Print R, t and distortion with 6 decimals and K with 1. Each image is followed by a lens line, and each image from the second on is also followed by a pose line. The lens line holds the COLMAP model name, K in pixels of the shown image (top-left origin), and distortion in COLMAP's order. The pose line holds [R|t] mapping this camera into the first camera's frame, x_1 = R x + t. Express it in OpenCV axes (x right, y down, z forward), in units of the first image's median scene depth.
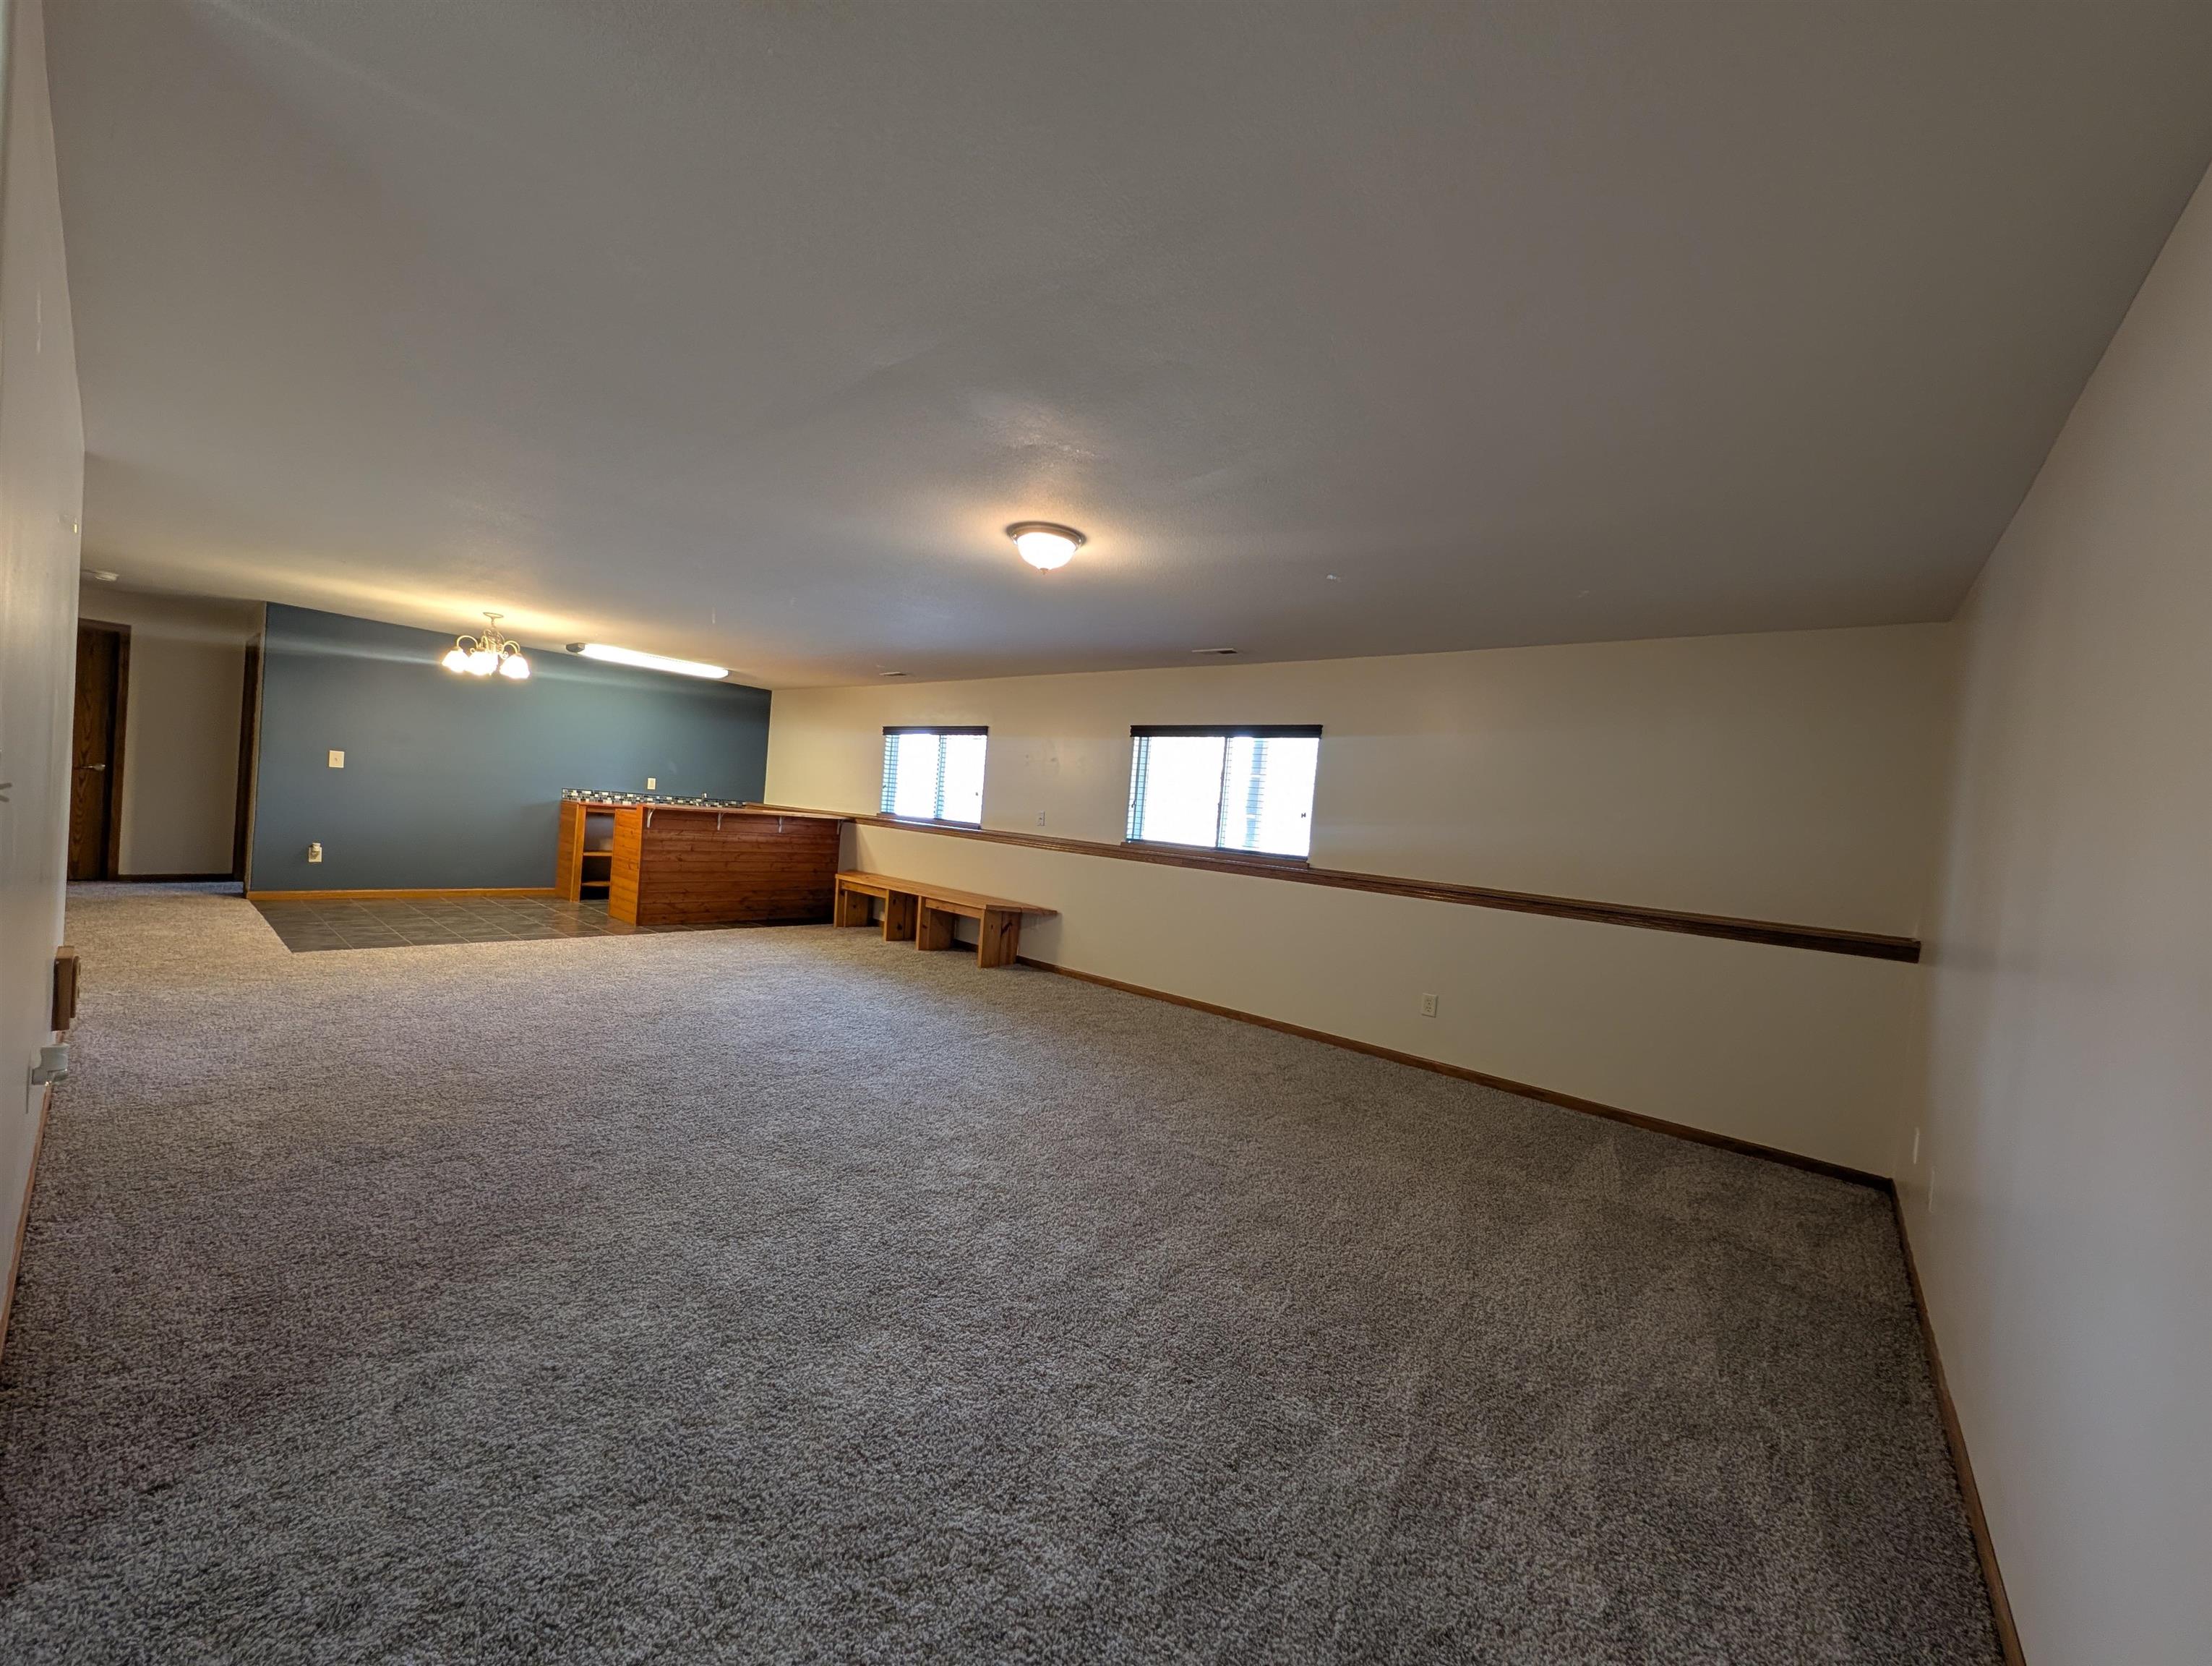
lens RADIAL K [[884.9, 0, 1097.6], [0, 884.9, 836.0], [0, 0, 1]] dist [0.031315, -0.013242]
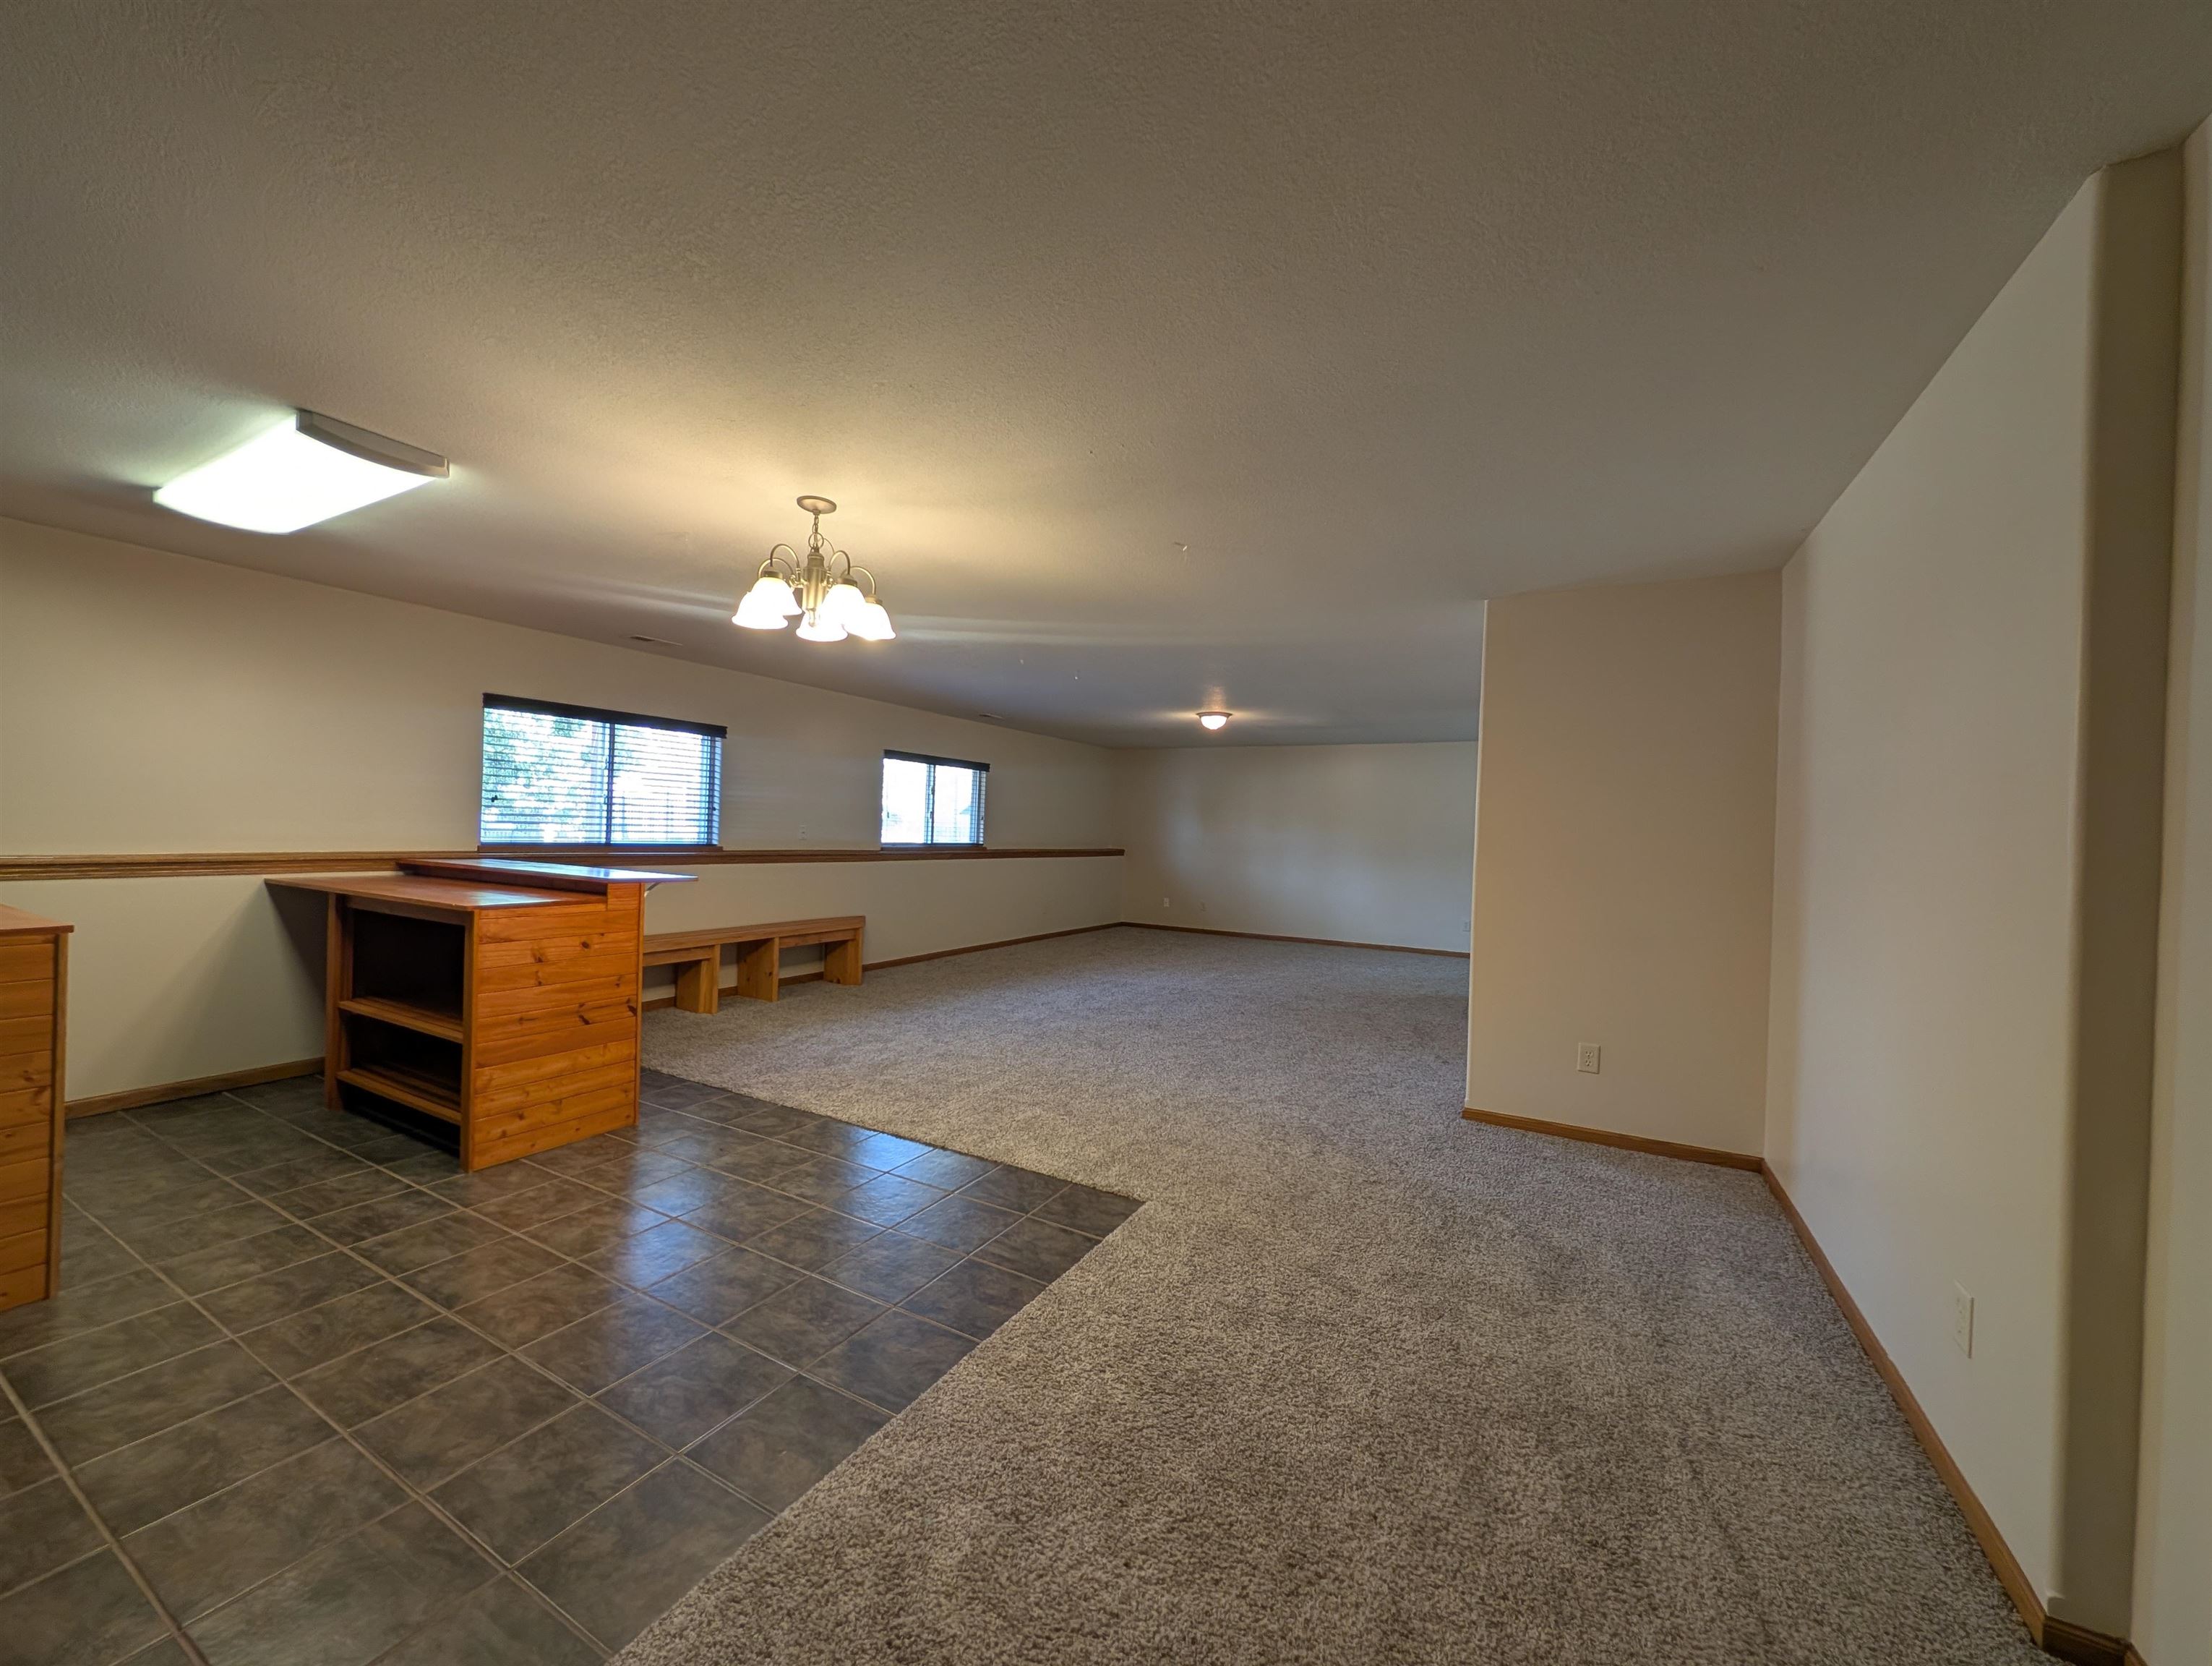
lens RADIAL K [[884.9, 0, 1097.6], [0, 884.9, 836.0], [0, 0, 1]] dist [0.031315, -0.013242]
pose [[-0.207696, -0.093657, 0.973700, -1.264044], [-0.015065, 0.995594, 0.092549, -0.129739], [-0.978077, 0.004554, -0.208192, 1.022898]]
